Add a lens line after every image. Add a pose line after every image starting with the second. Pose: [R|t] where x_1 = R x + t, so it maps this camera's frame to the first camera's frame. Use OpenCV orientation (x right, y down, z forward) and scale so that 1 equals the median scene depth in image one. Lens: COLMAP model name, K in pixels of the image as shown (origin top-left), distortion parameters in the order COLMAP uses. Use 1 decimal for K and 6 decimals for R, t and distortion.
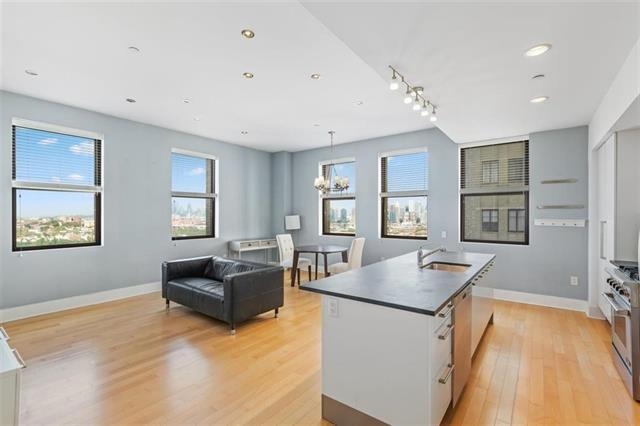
lens RADIAL K [[290.9, 0, 320.1], [0, 290.9, 215.7], [0, 0, 1]] dist [-0.003987, -0.000850]
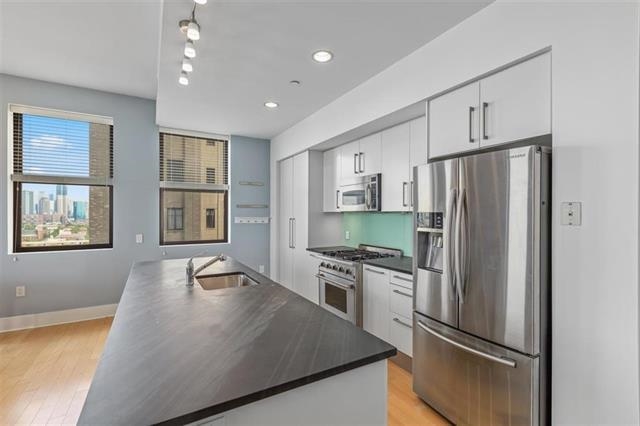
lens RADIAL K [[295.7, 0, 320.0], [0, 295.7, 213.0], [0, 0, 1]] dist [0.028291, -0.000057]
pose [[0.413377, 0.004279, 0.910550, -0.082920], [-0.000322, 0.999990, -0.004553, 0.001104], [-0.910560, 0.001589, 0.413374, 0.200056]]
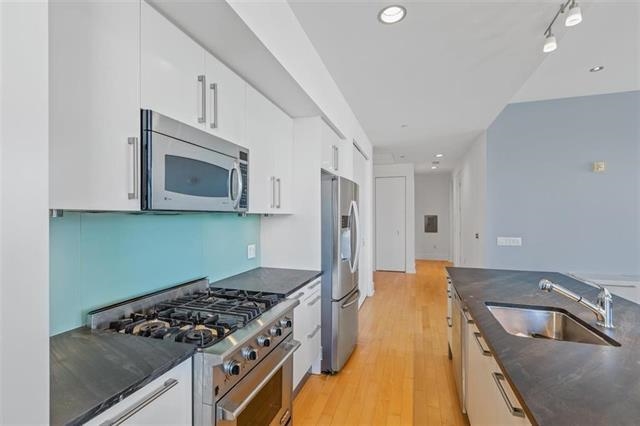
lens RADIAL K [[290.9, 0, 320.1], [0, 290.9, 215.7], [0, 0, 1]] dist [-0.003987, -0.000850]
pose [[-0.946280, -0.000186, -0.323349, 0.459827], [-0.000176, 1.000000, -0.000061, -0.001702], [0.323349, -0.000001, -0.946280, 0.634605]]
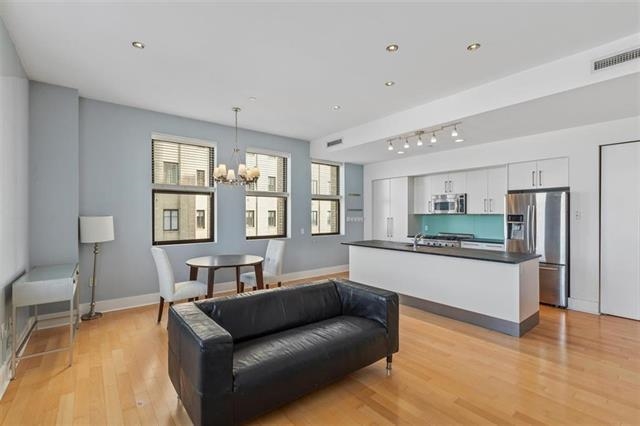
lens RADIAL K [[290.9, 0, 320.1], [0, 290.9, 215.7], [0, 0, 1]] dist [-0.003987, -0.000850]
pose [[0.249600, -0.005233, 0.968335, -0.619833], [0.004306, 0.999982, 0.004293, -0.003839], [-0.968340, 0.003098, 0.249618, 0.548067]]
